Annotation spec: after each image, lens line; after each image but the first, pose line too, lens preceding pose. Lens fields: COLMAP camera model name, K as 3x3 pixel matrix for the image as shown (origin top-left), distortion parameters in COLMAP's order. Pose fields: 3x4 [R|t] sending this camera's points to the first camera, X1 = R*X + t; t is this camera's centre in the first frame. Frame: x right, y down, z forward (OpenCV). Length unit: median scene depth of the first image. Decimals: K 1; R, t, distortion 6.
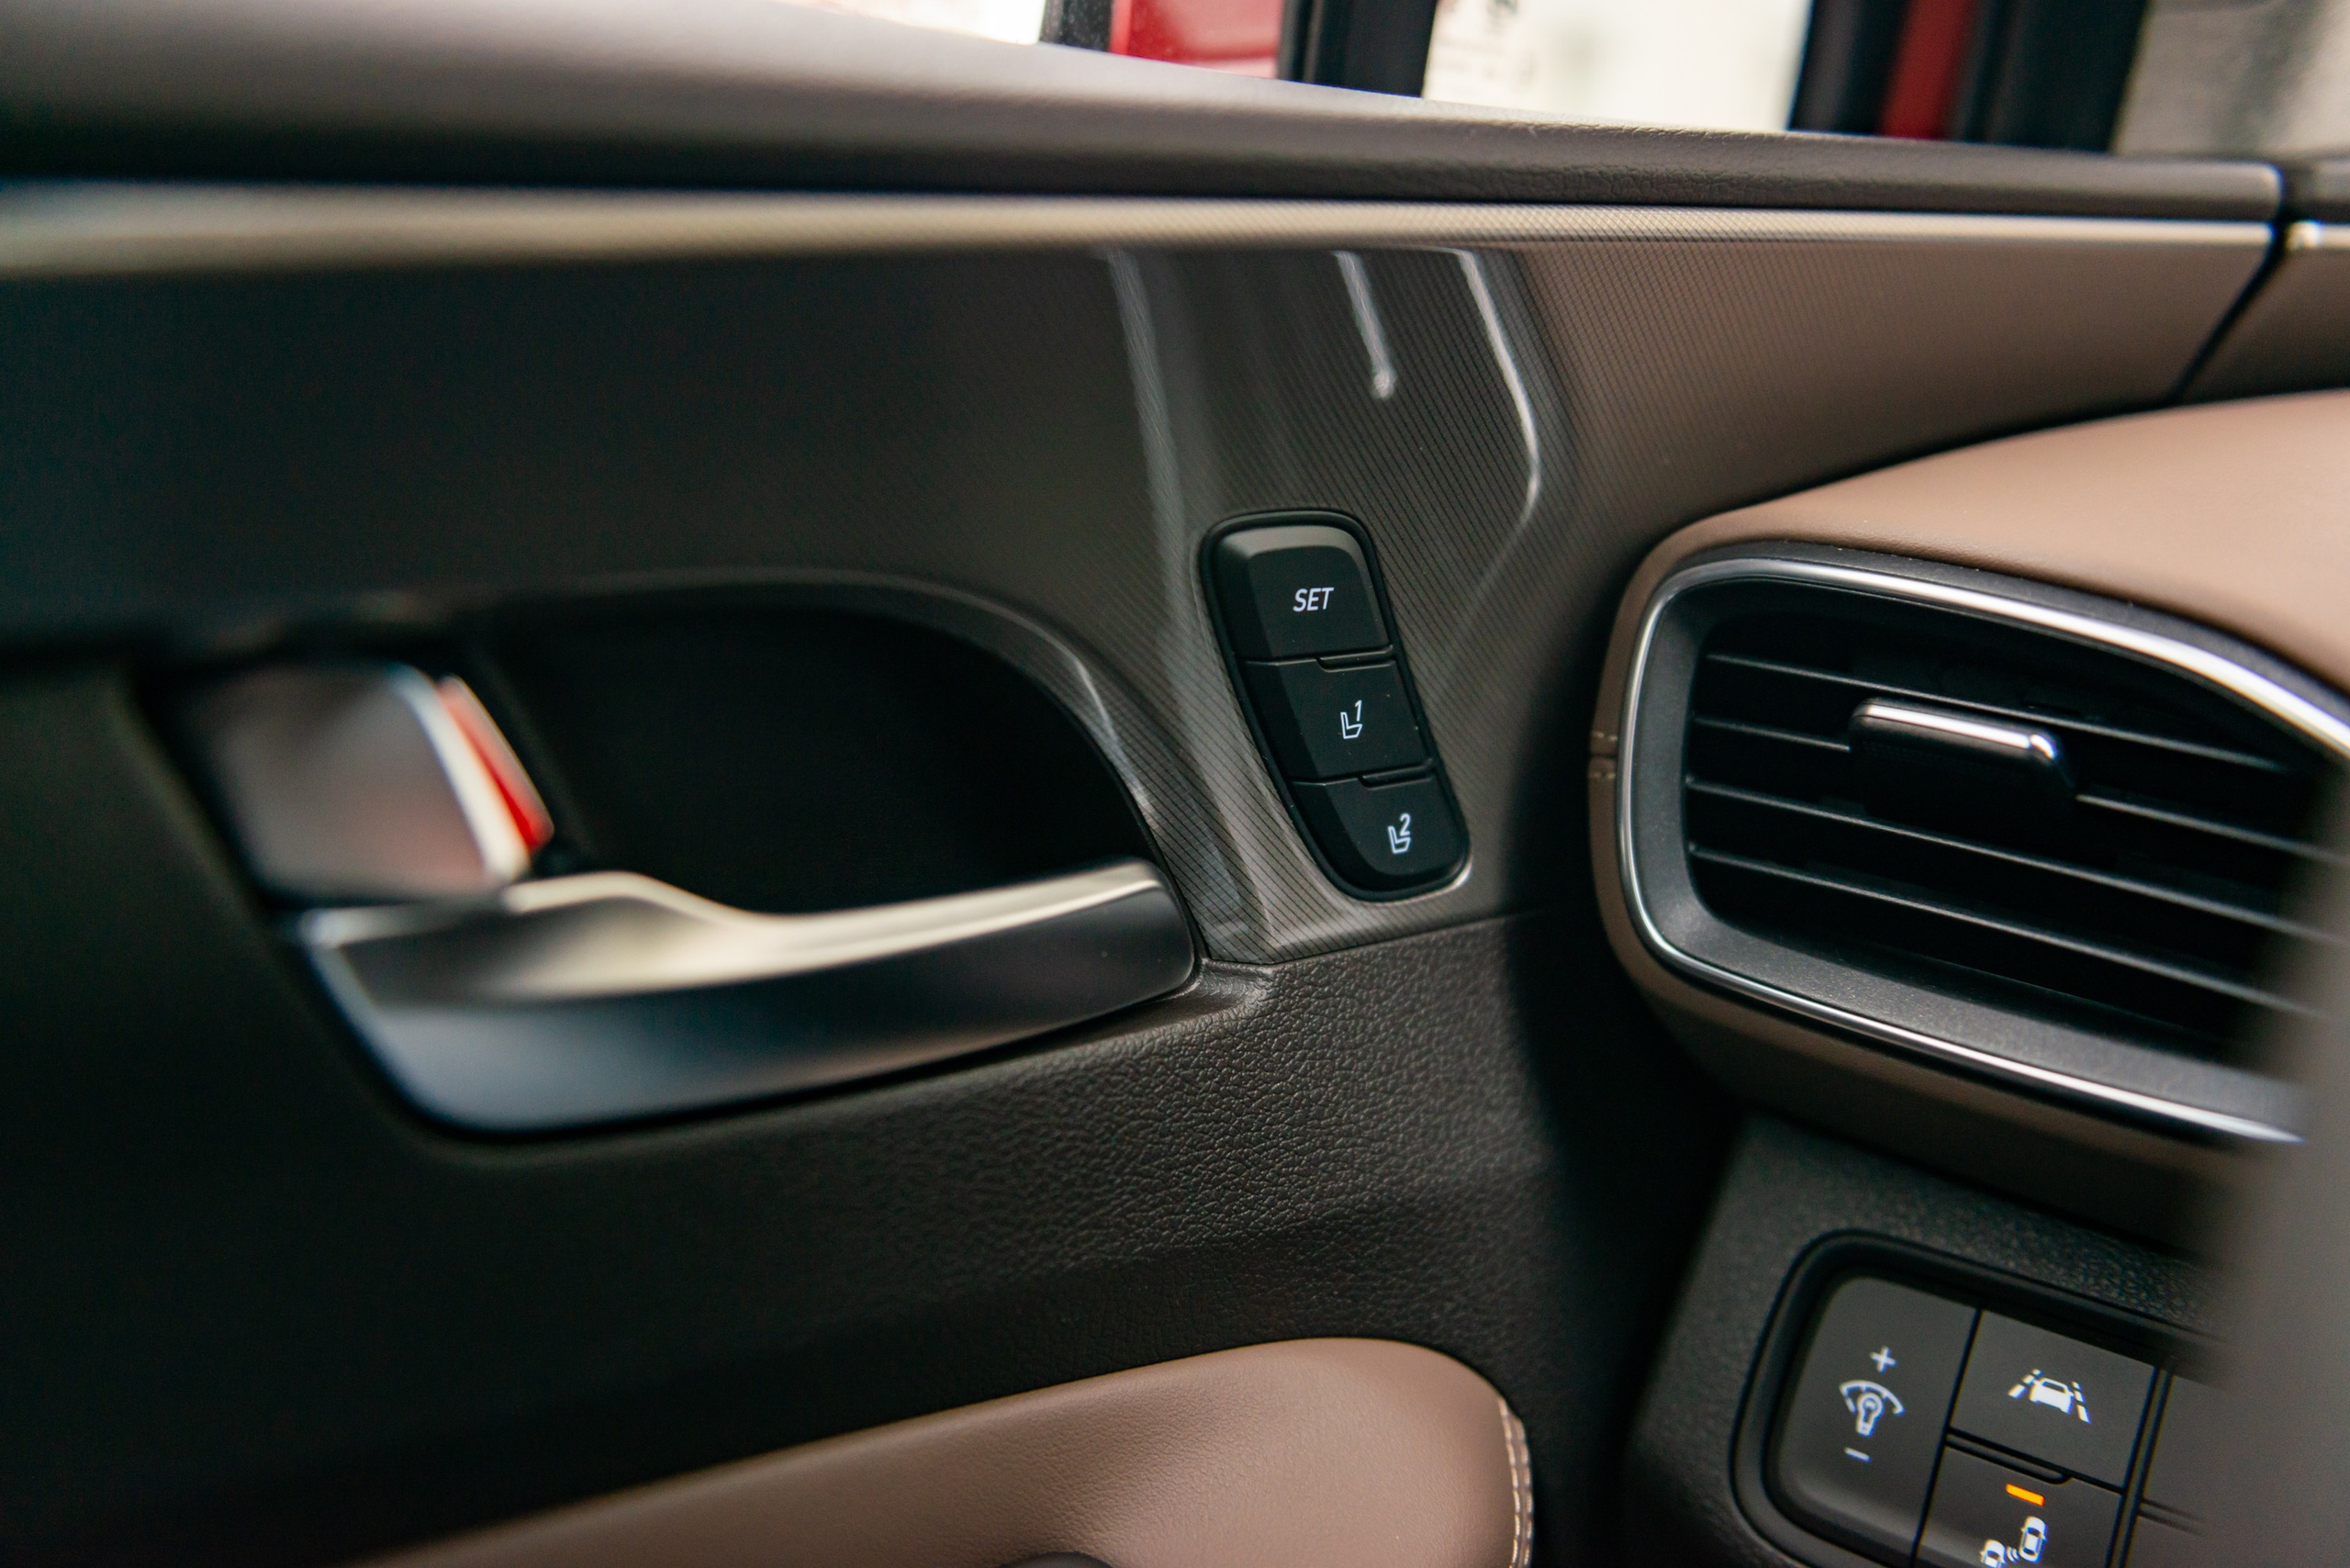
lens RADIAL K [[2187.1, 0, 1173.5], [0, 2187.1, 782.4], [0, 0, 1]] dist [0.009189, 0.006368]
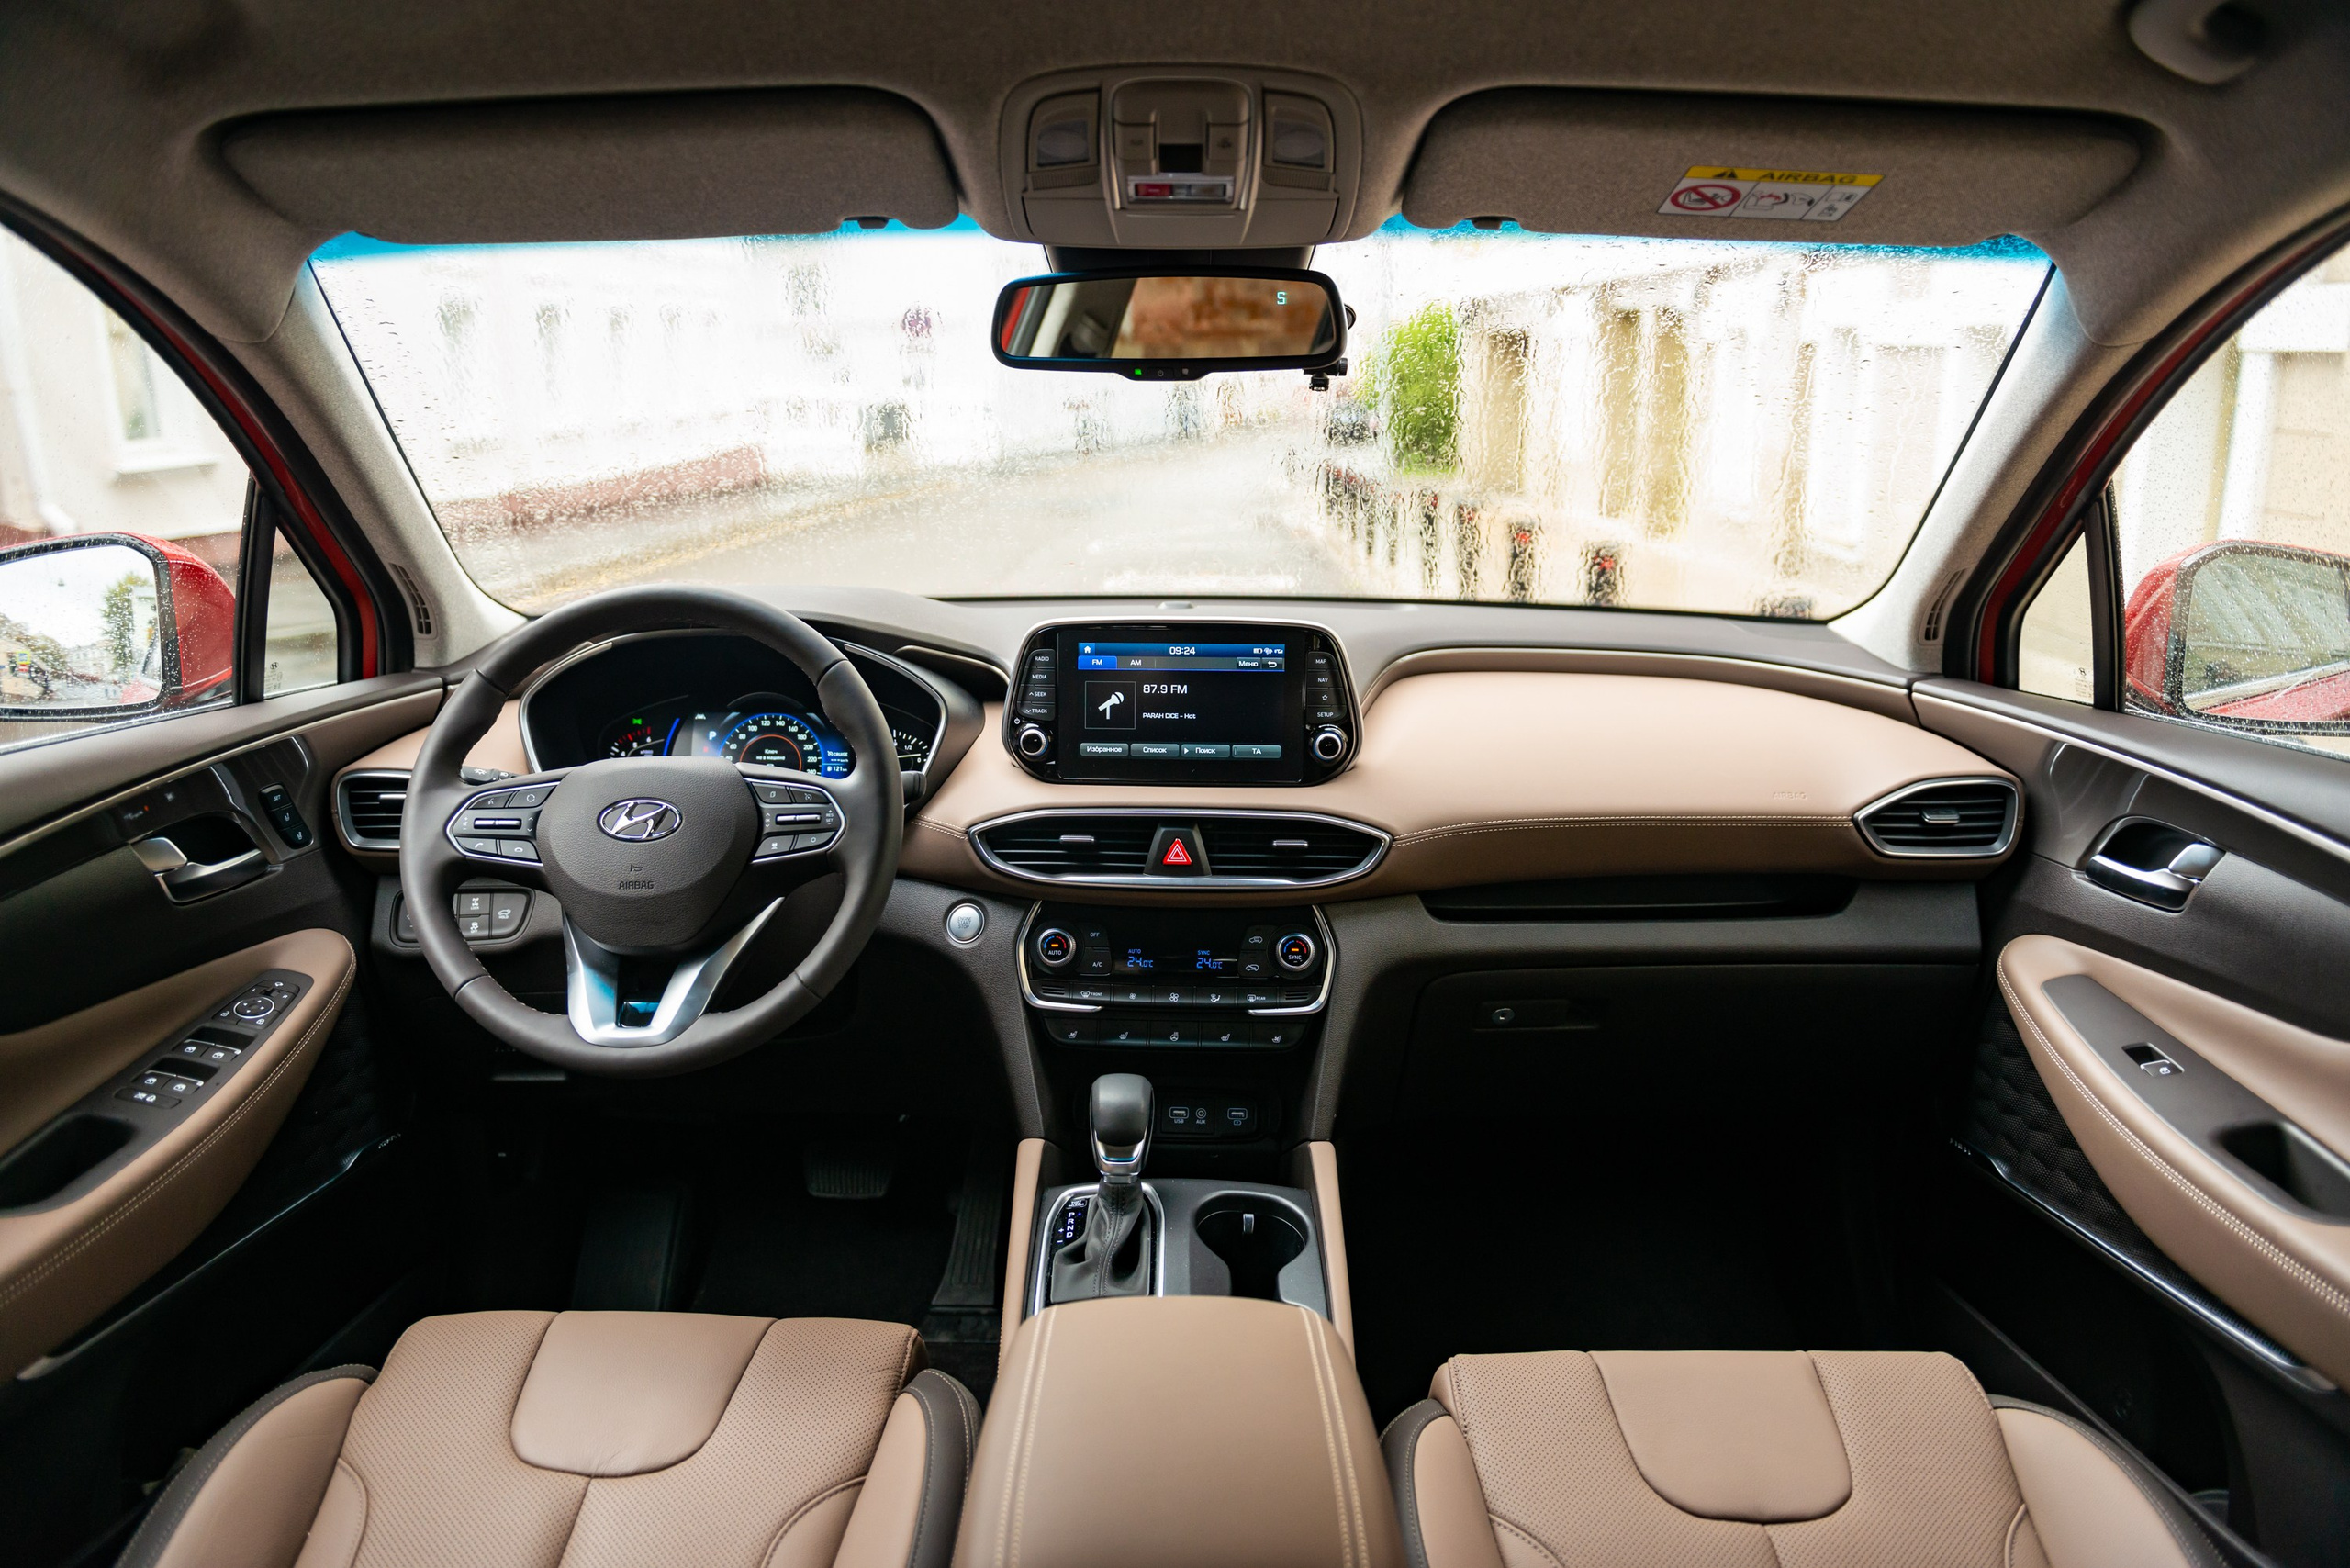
lens RADIAL K [[1576.9, 0, 1165.8], [0, 1576.9, 773.8], [0, 0, 1]] dist [-0.054675, -0.001687]
pose [[0.724670, -0.201016, 0.659125, -0.872563], [0.208015, 0.975699, 0.068863, 0.058139], [-0.656950, 0.087205, 0.748874, -3.424481]]
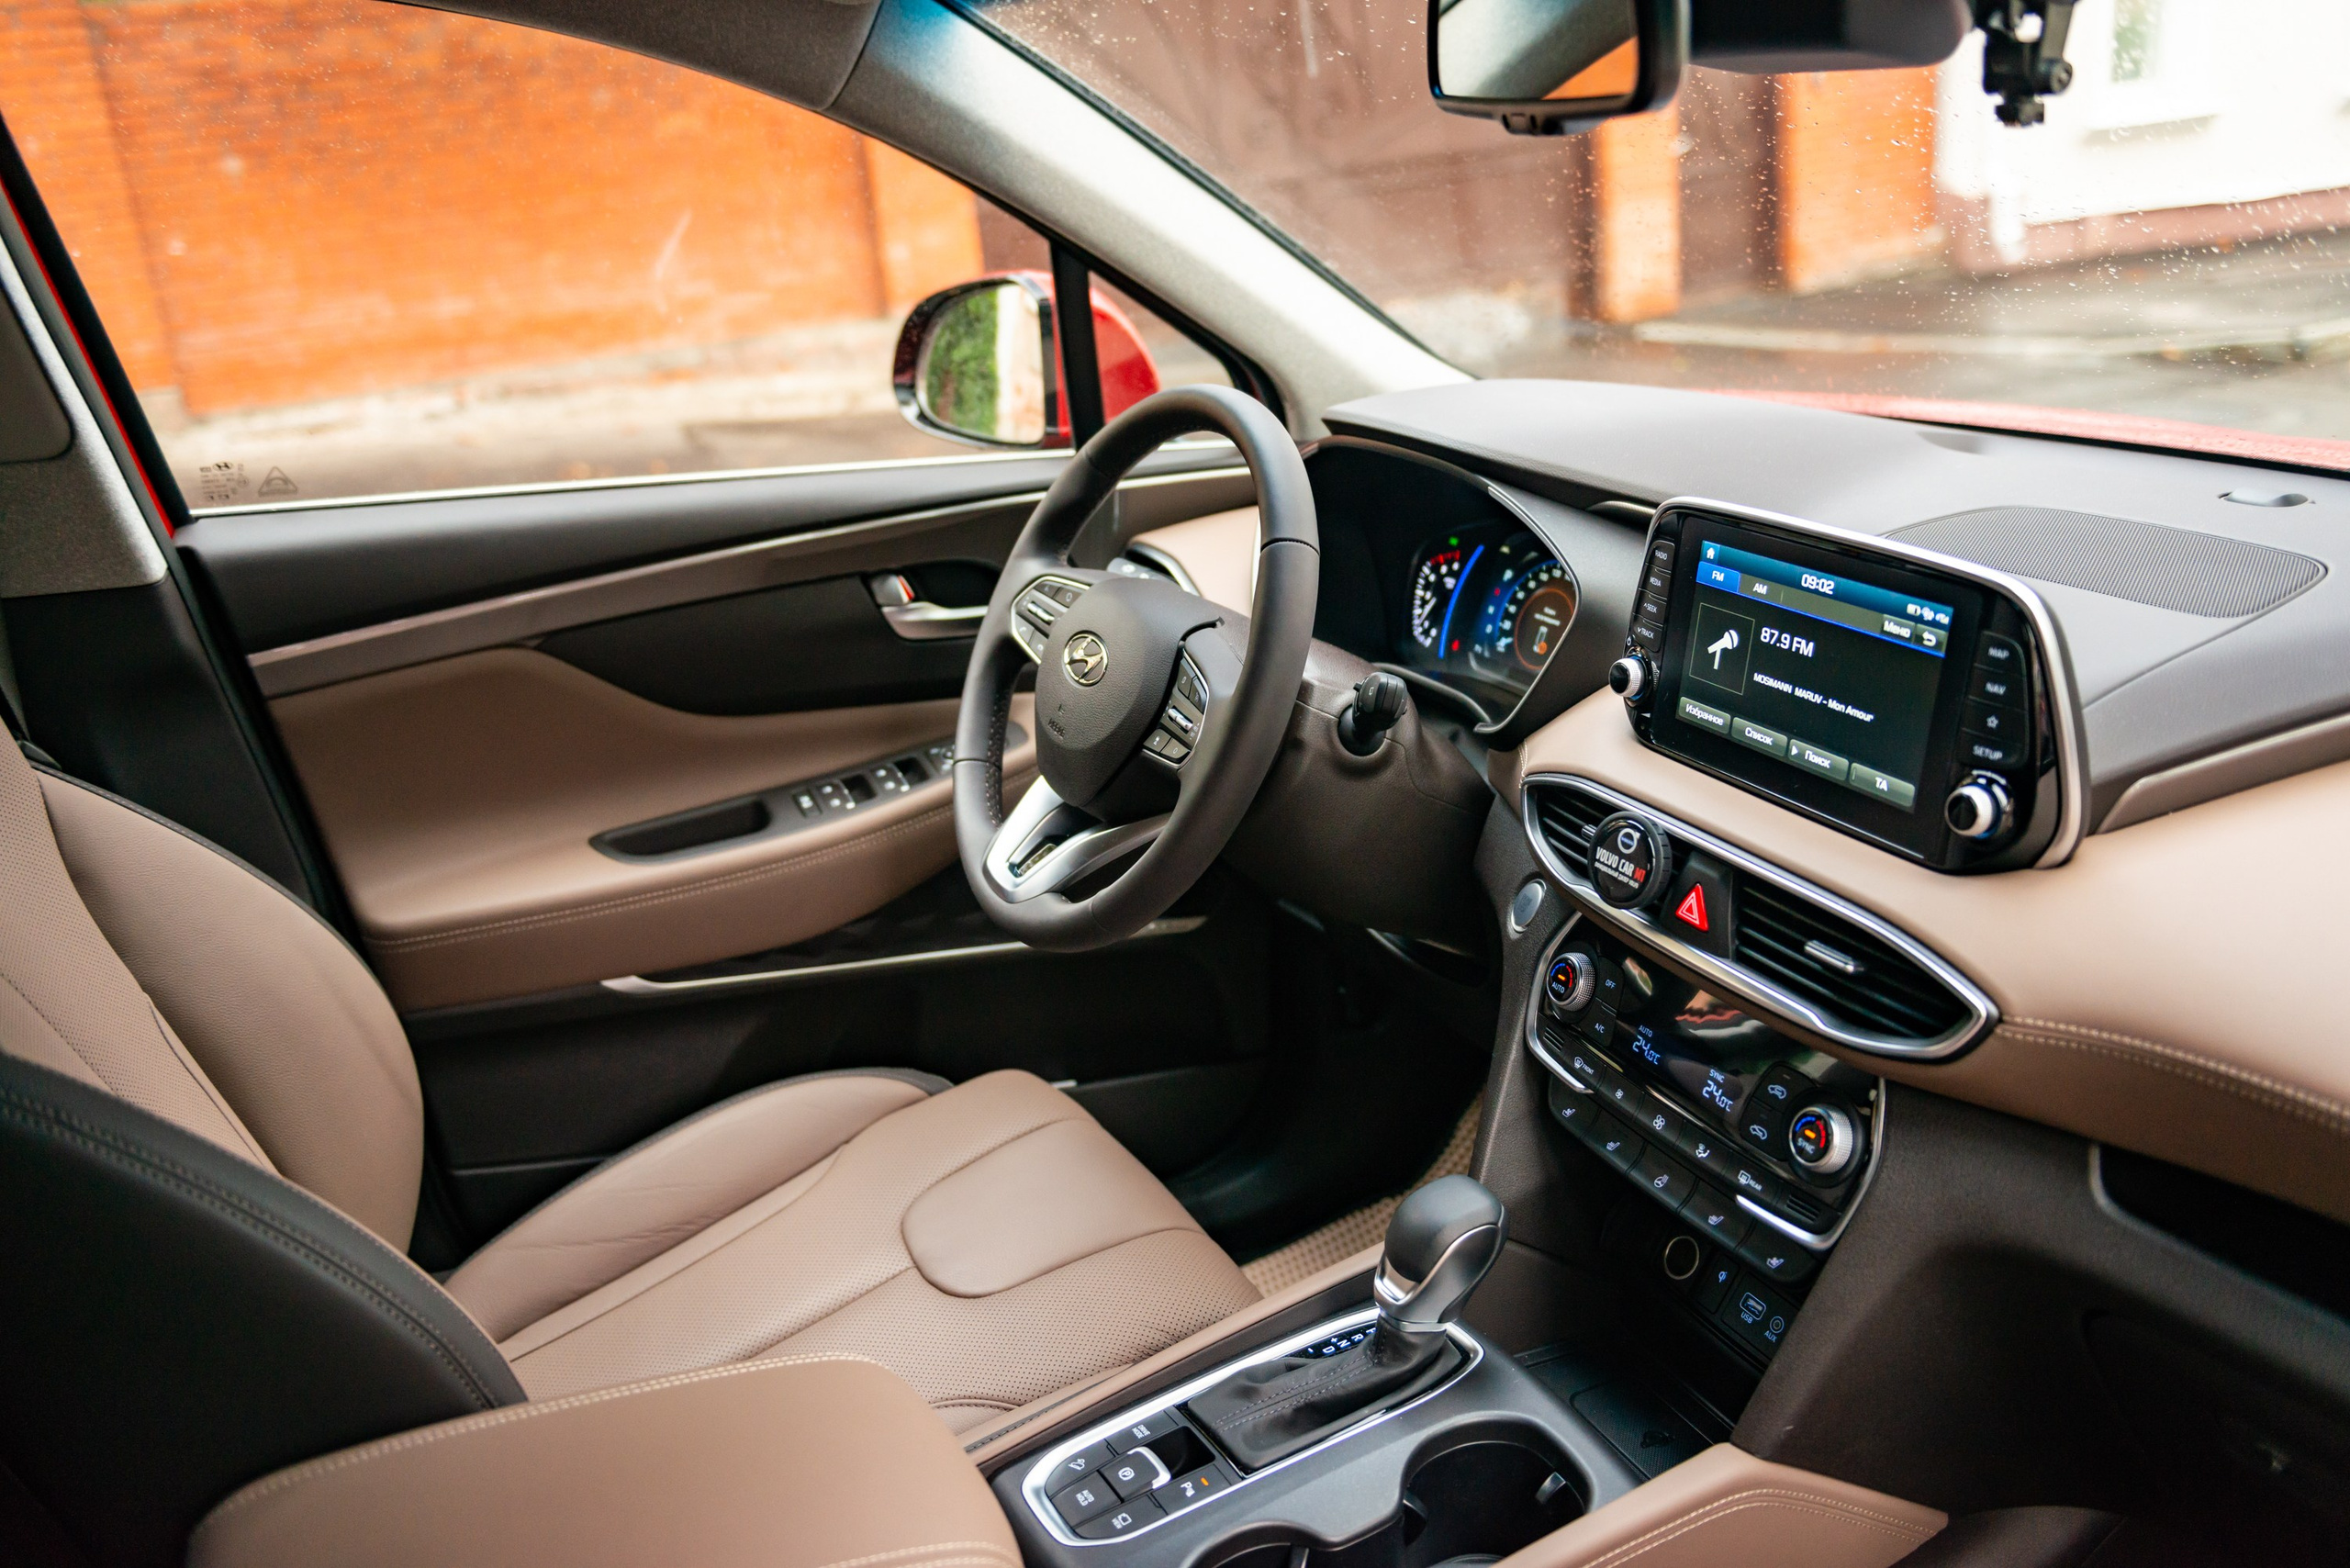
lens RADIAL K [[1917.9, 0, 1176.3], [0, 1917.9, 774.1], [0, 0, 1]] dist [-0.007288, -0.009060]
pose [[0.944417, 0.015972, -0.328361, 1.943051], [0.010920, 0.996744, 0.079889, 0.081798], [0.328568, -0.079034, 0.941168, -3.495814]]
